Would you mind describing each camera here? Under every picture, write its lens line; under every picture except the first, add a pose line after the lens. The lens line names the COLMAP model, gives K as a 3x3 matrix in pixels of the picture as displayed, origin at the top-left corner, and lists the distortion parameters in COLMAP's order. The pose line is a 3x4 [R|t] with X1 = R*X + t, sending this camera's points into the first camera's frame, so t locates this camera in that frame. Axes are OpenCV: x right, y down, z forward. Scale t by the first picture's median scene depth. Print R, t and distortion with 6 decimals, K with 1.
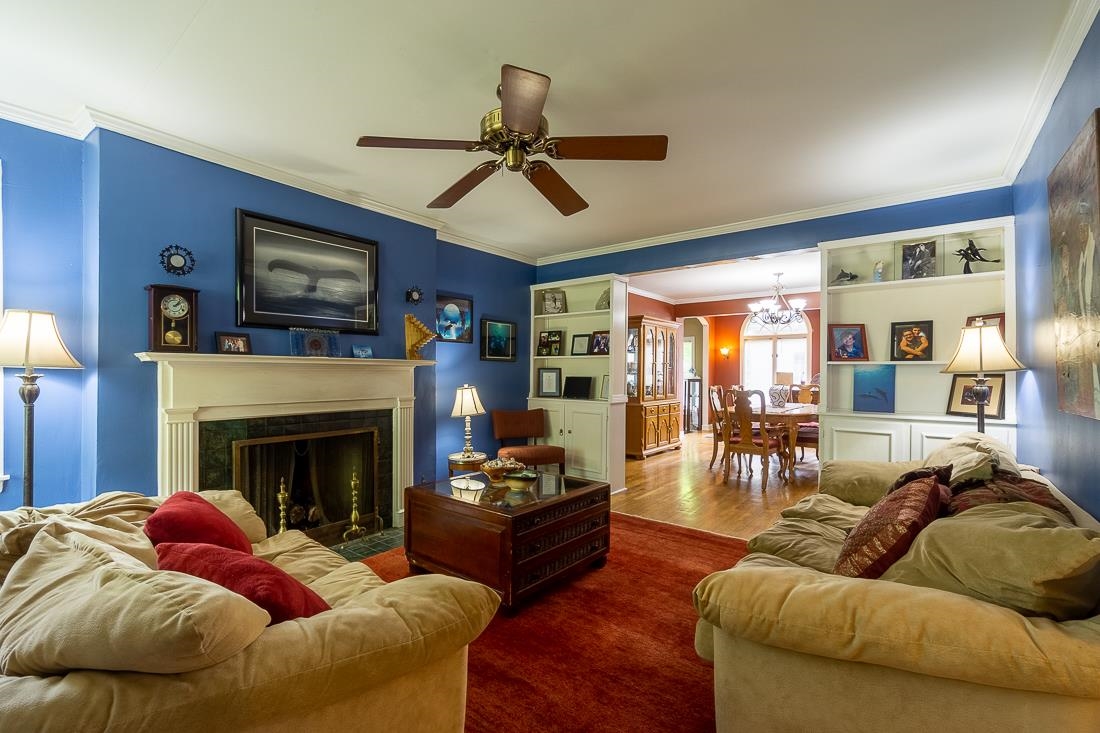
lens RADIAL K [[478.0, 0, 548.8], [0, 478.0, 373.3], [0, 0, 1]] dist [-0.000239, -0.000099]
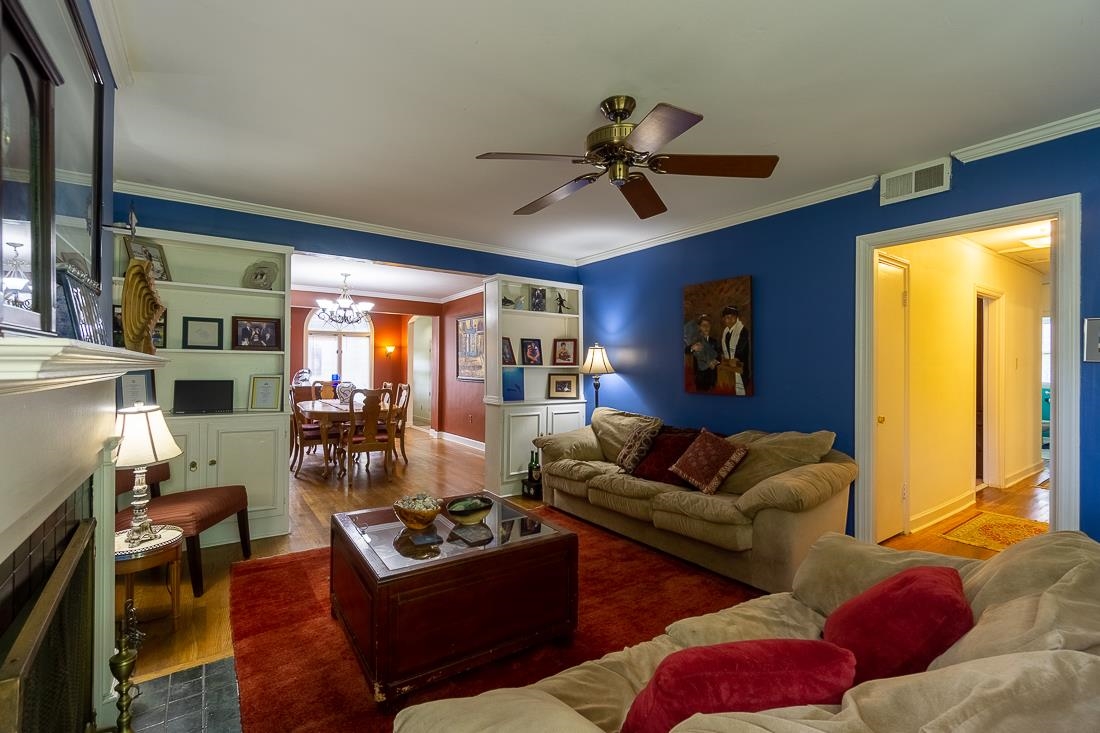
lens RADIAL K [[478.0, 0, 547.0], [0, 478.0, 366.8], [0, 0, 1]] dist [-0.000239, -0.000099]
pose [[0.291140, 0.000507, 0.956680, -0.655284], [-0.003511, 0.999994, 0.000538, -0.020852], [-0.956674, -0.003516, 0.291139, 0.504855]]
